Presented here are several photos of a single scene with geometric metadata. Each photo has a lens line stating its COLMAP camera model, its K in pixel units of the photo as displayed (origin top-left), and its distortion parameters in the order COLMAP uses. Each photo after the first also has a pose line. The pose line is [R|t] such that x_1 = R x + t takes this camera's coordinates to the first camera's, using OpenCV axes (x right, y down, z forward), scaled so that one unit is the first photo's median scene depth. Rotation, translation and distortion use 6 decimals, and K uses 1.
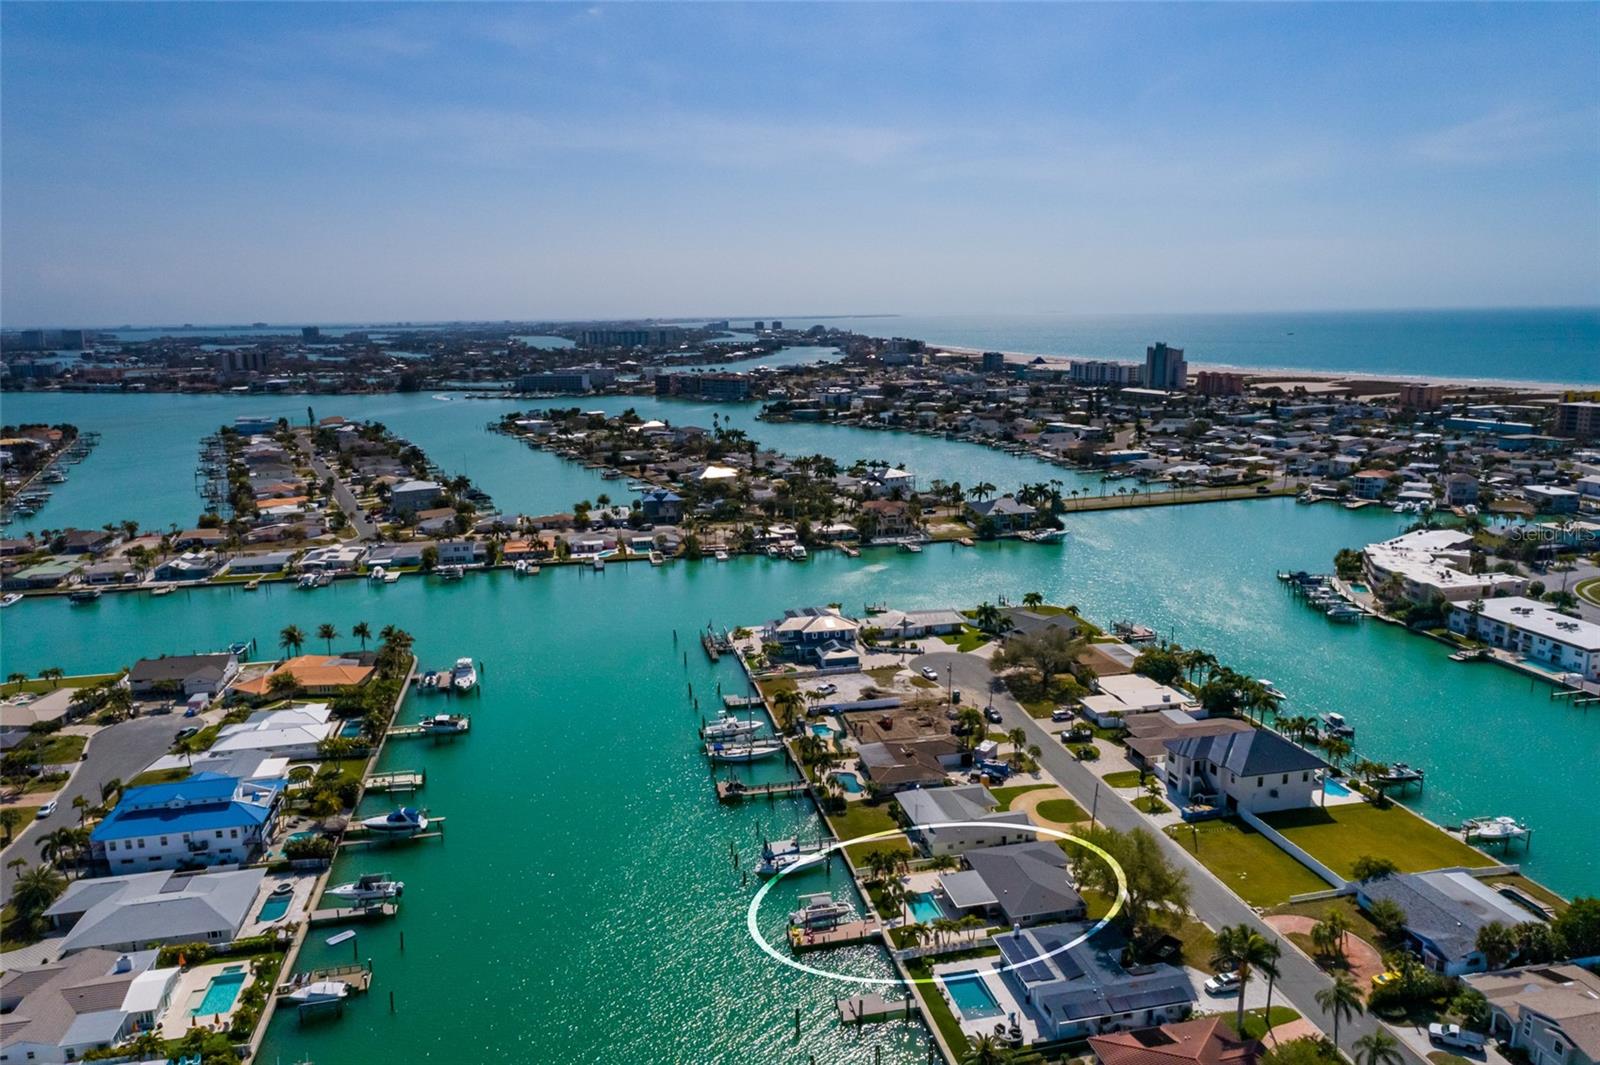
lens RADIAL K [[1075.3, 0, 813.1], [0, 1075.3, 533.5], [0, 0, 1]] dist [-0.001910, 0.017389]
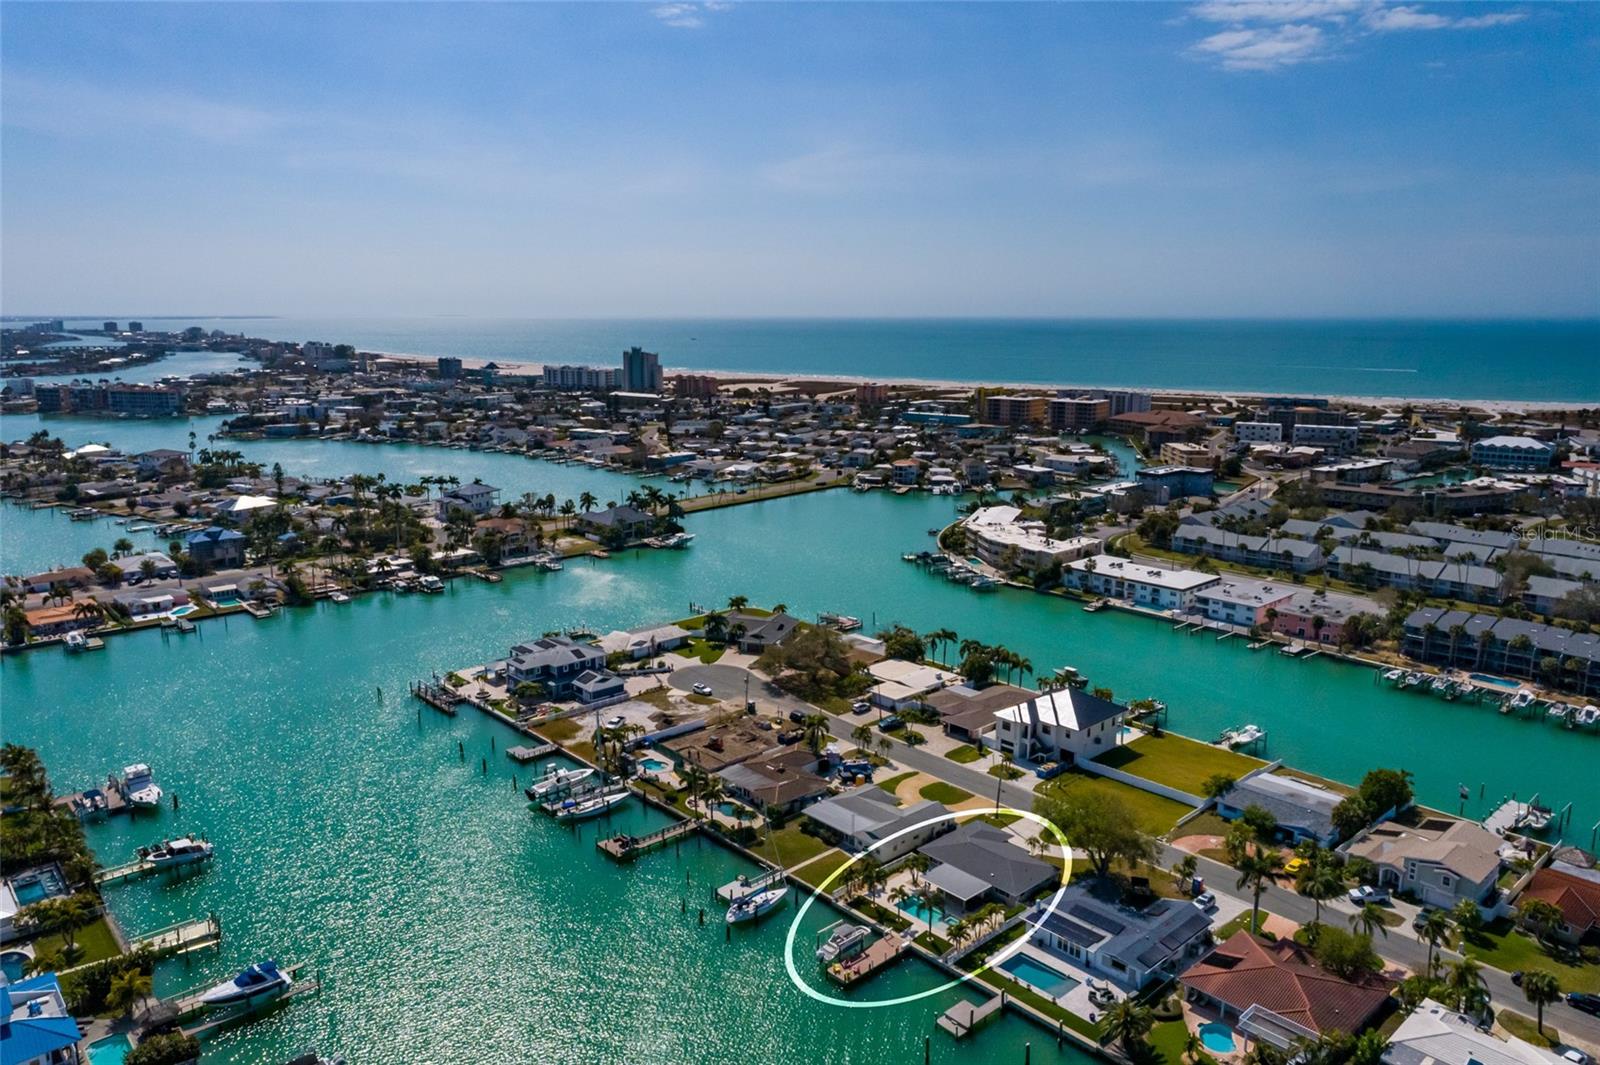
lens RADIAL K [[1091.0, 0, 805.7], [0, 1091.0, 530.5], [0, 0, 1]] dist [-0.001480, 0.011203]
pose [[0.867792, -0.083096, 0.489931, -0.257711], [0.087540, 0.996064, 0.013885, -0.016258], [-0.489156, 0.030839, 0.871651, 0.086849]]
